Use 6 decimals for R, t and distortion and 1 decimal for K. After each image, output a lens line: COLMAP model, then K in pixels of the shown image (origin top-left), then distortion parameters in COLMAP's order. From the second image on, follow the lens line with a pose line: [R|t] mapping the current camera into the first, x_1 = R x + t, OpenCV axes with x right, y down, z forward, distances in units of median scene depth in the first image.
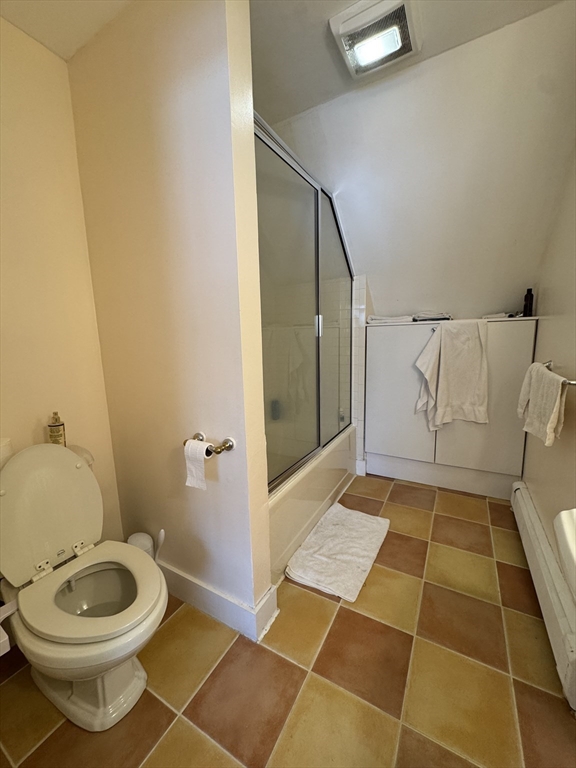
lens RADIAL K [[305.2, 0, 288.0], [0, 305.2, 384.0], [0, 0, 1]] dist [-0.002339, -0.000080]
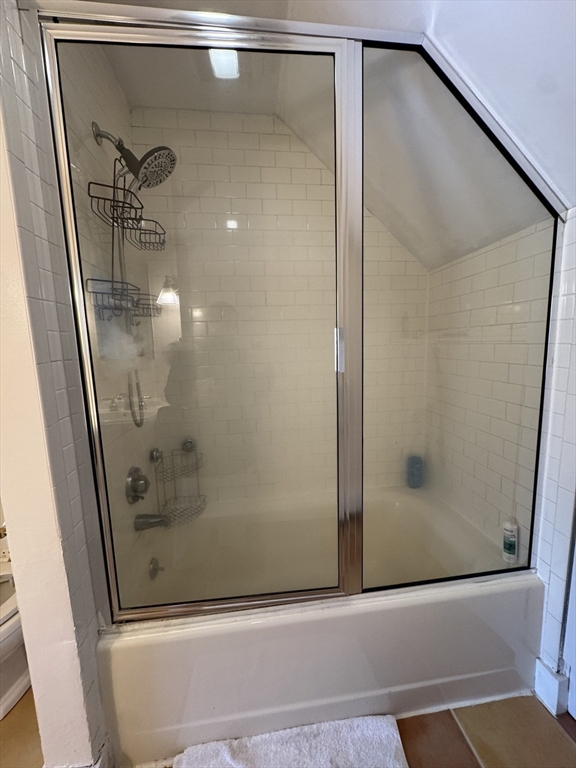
lens RADIAL K [[305.2, 0, 288.0], [0, 305.2, 384.0], [0, 0, 1]] dist [-0.002339, -0.000080]
pose [[0.592409, 0.114369, -0.797478, 0.338417], [-0.108624, 0.992173, 0.061599, -0.122035], [0.798281, 0.050134, 0.600195, 0.500342]]
